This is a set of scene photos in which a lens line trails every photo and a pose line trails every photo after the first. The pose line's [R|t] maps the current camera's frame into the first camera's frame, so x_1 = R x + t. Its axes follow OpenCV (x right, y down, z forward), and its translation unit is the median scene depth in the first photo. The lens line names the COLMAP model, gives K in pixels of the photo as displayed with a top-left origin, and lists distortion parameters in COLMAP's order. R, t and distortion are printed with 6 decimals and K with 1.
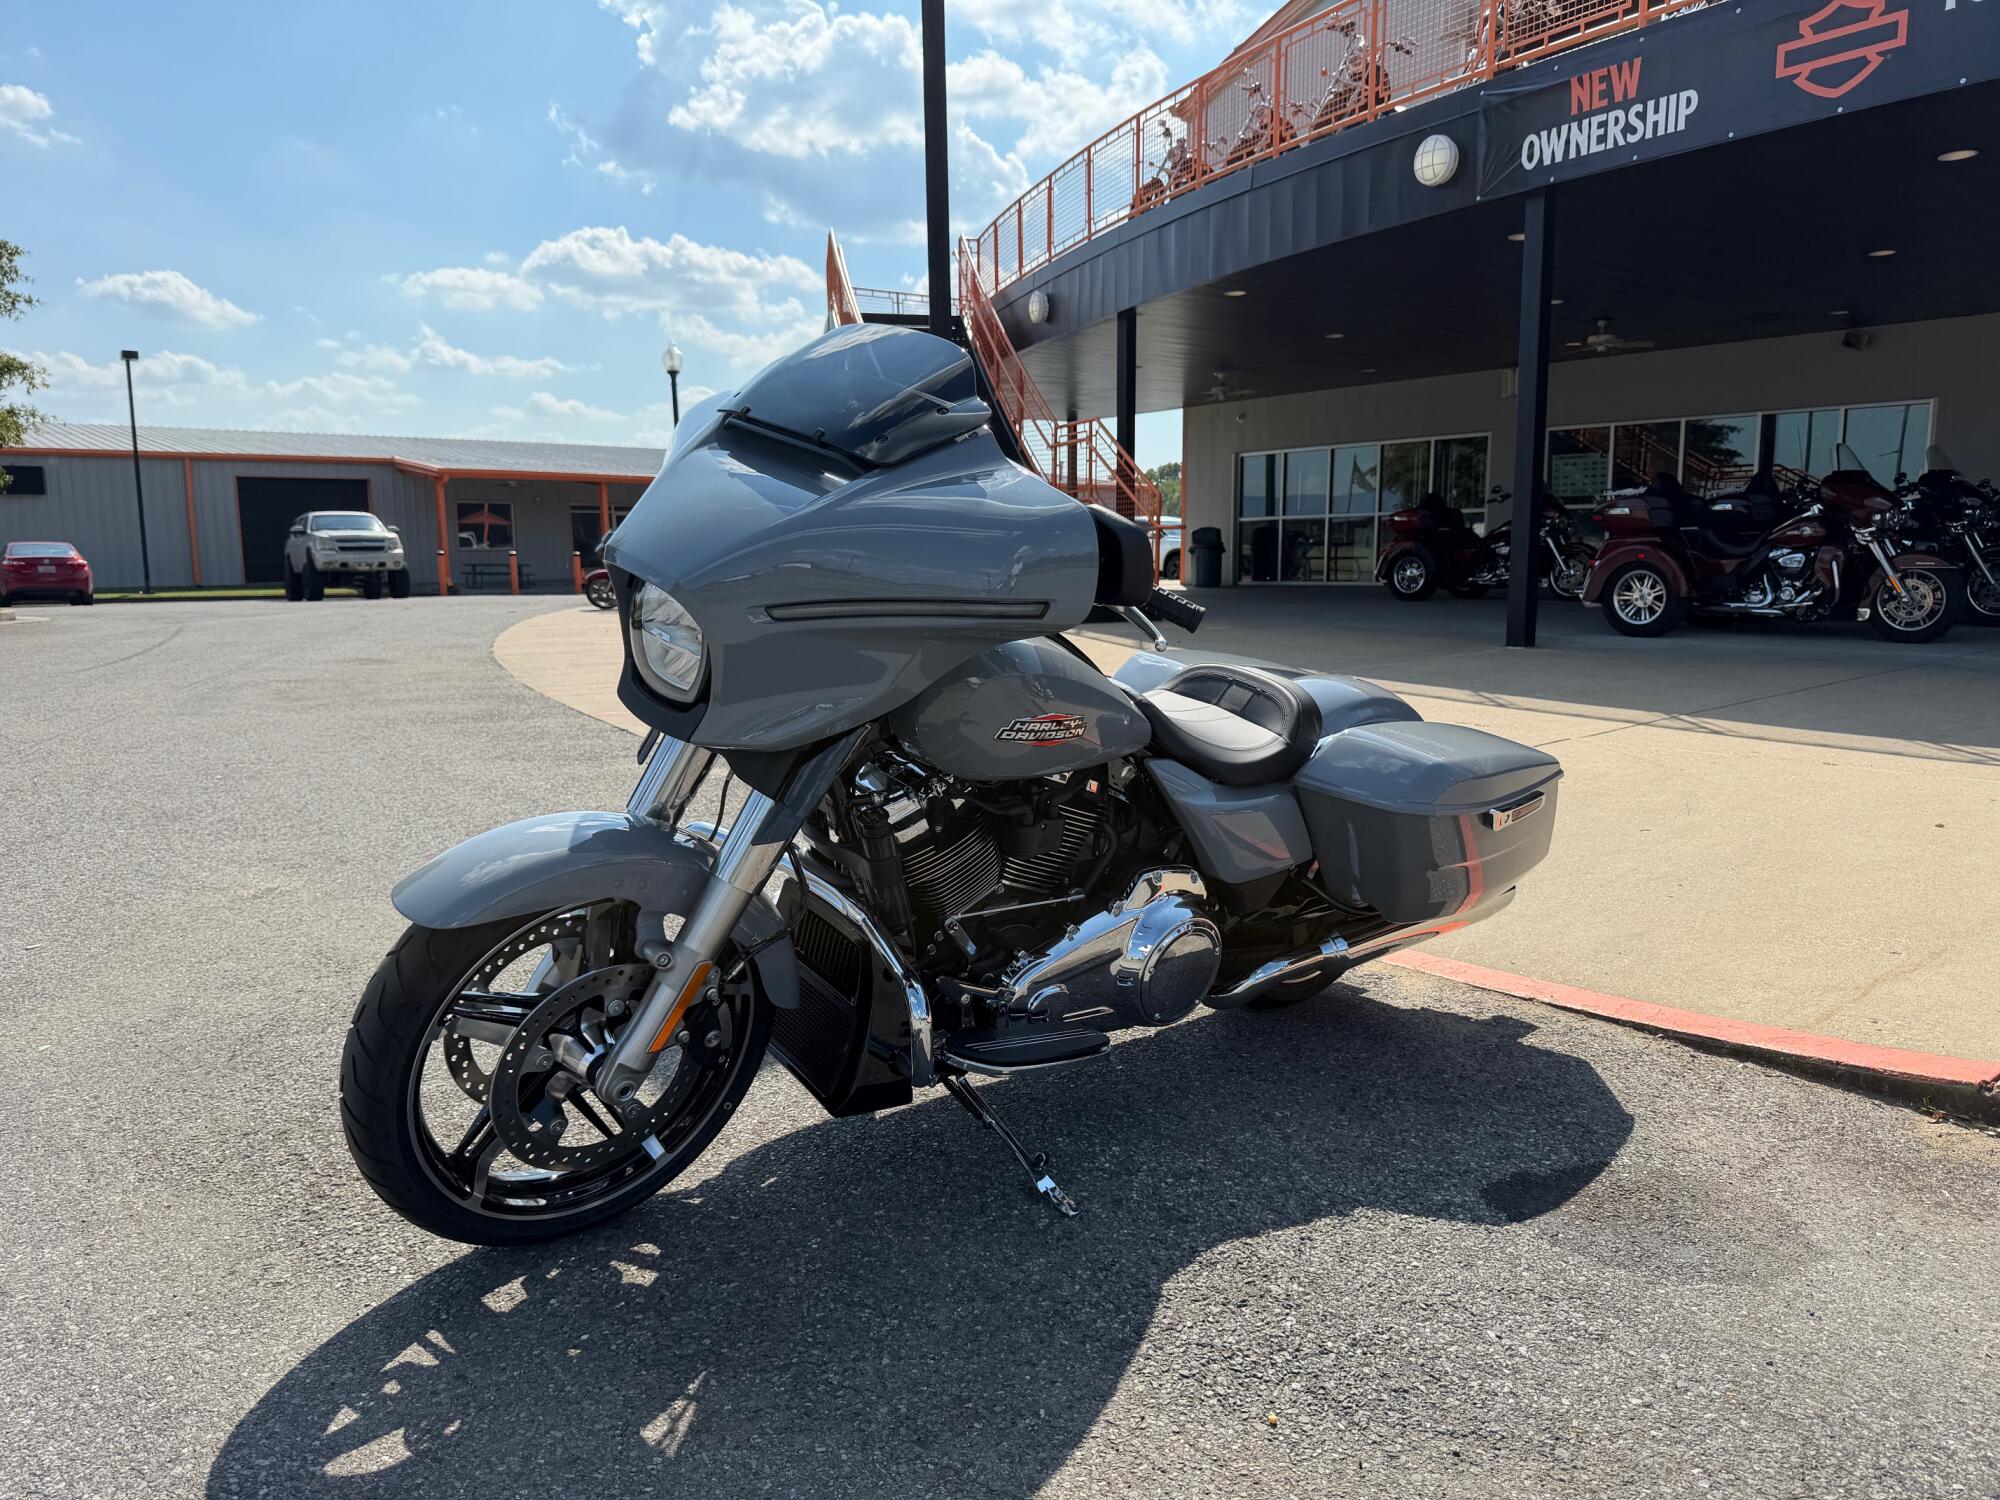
lens RADIAL K [[1438.4, 0, 1000.0], [0, 1438.4, 750.0], [0, 0, 1]] dist [-0.011312, -0.001775]
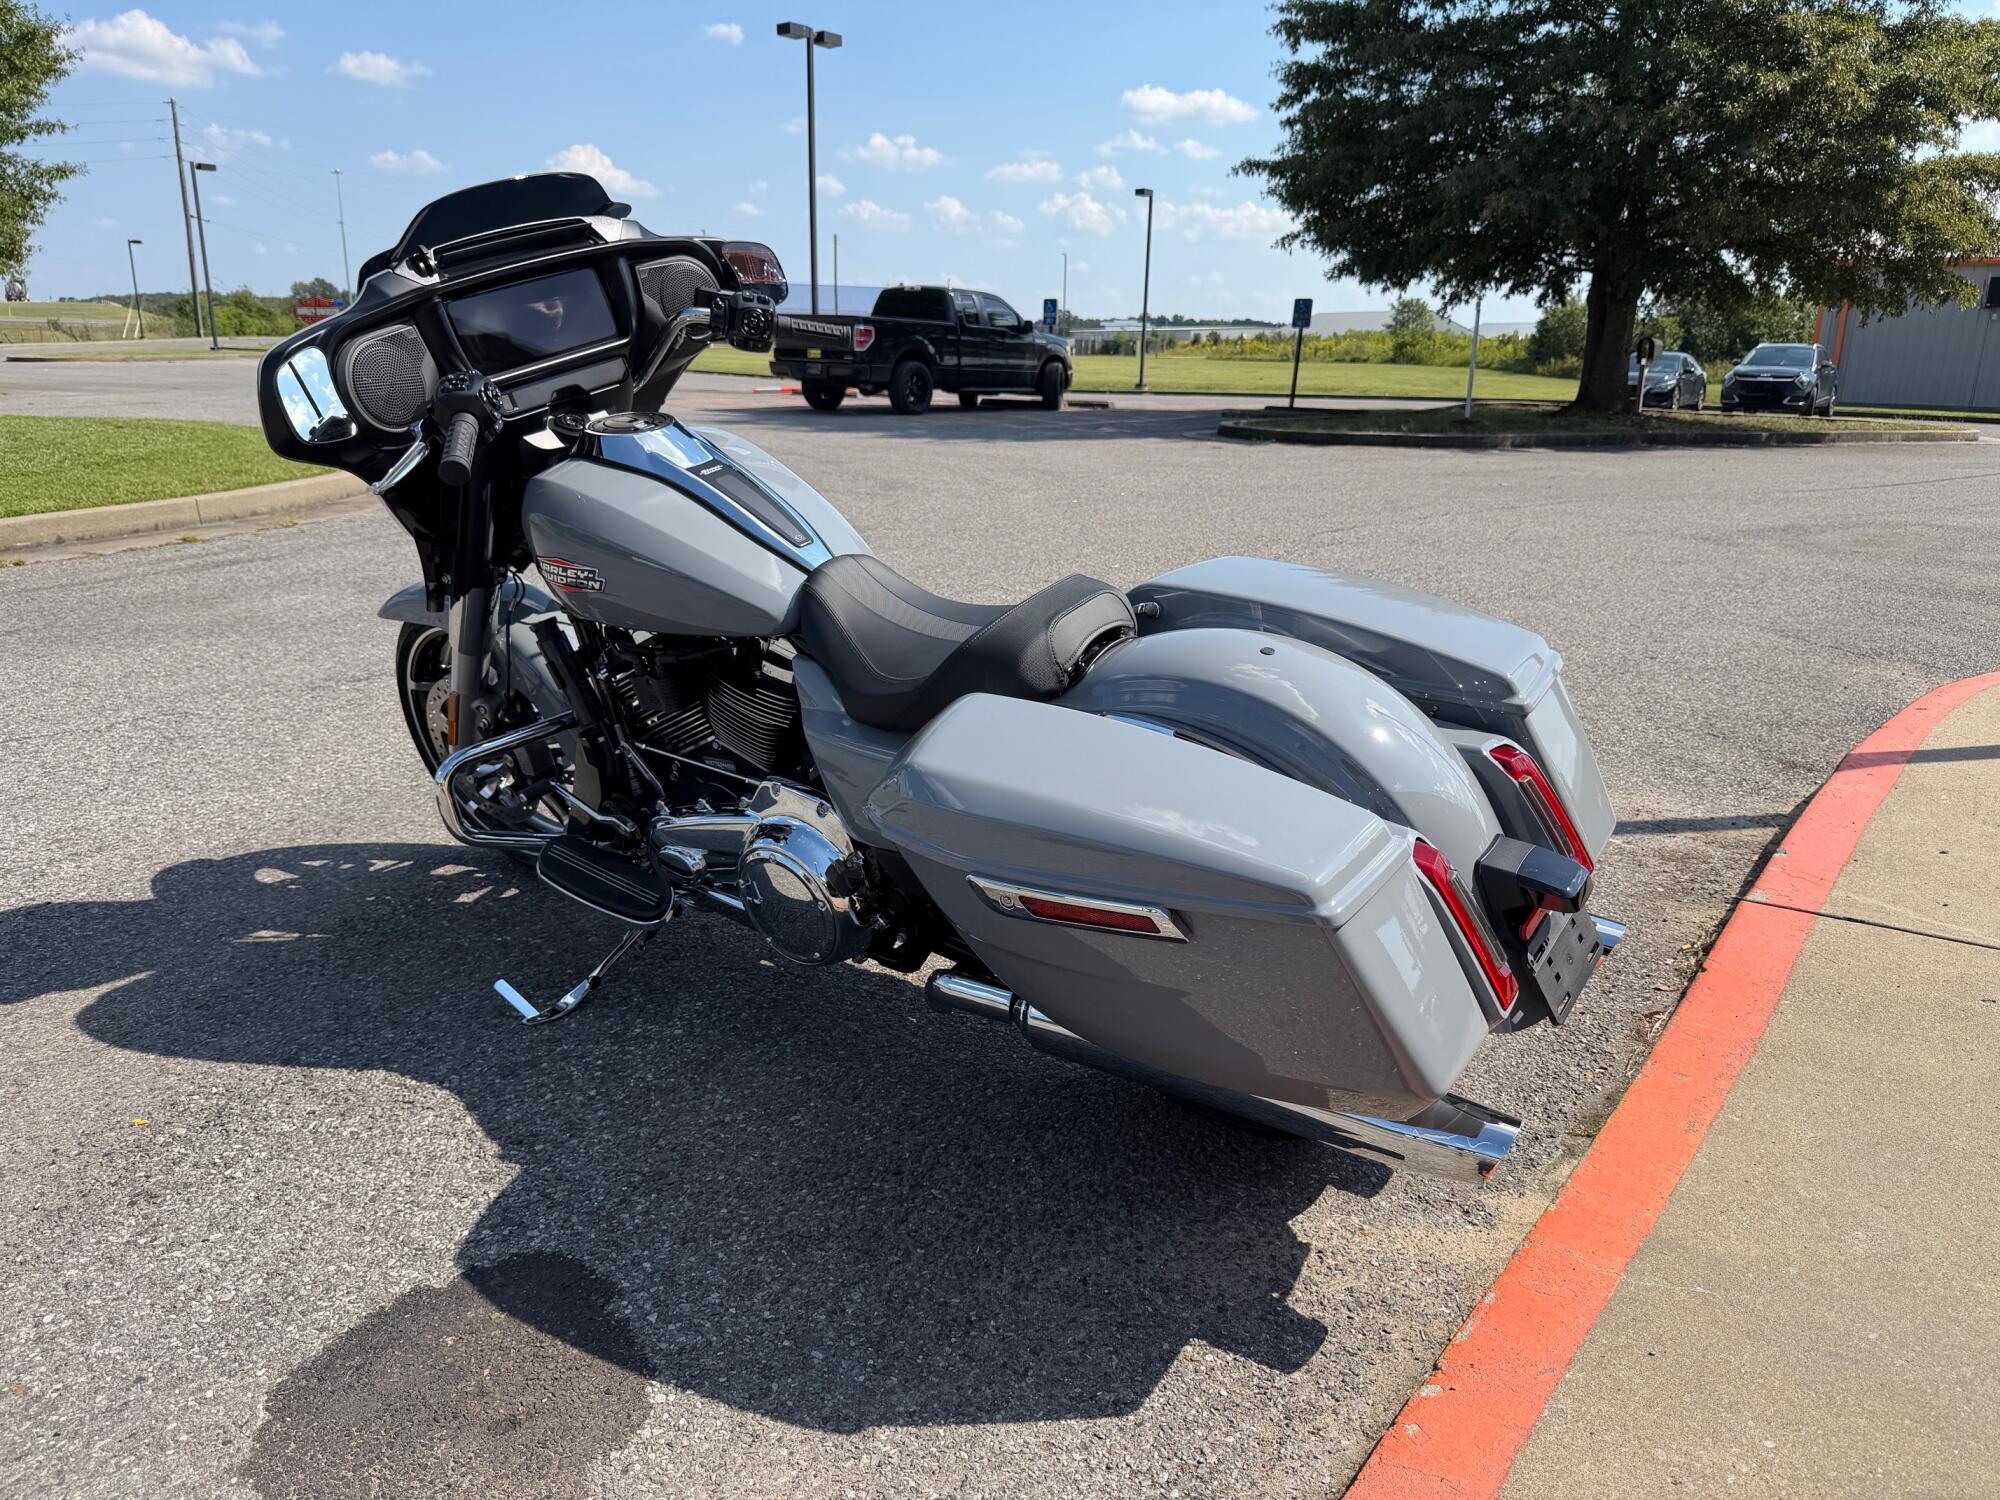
lens RADIAL K [[1510.4, 0, 1016.2], [0, 1510.4, 709.0], [0, 0, 1]] dist [-0.006790, -0.011927]
pose [[0.217887, 0.231375, -0.948151, 0.127691], [-0.149405, 0.967949, 0.201873, -0.020580], [0.964470, 0.097673, 0.245472, 0.118355]]
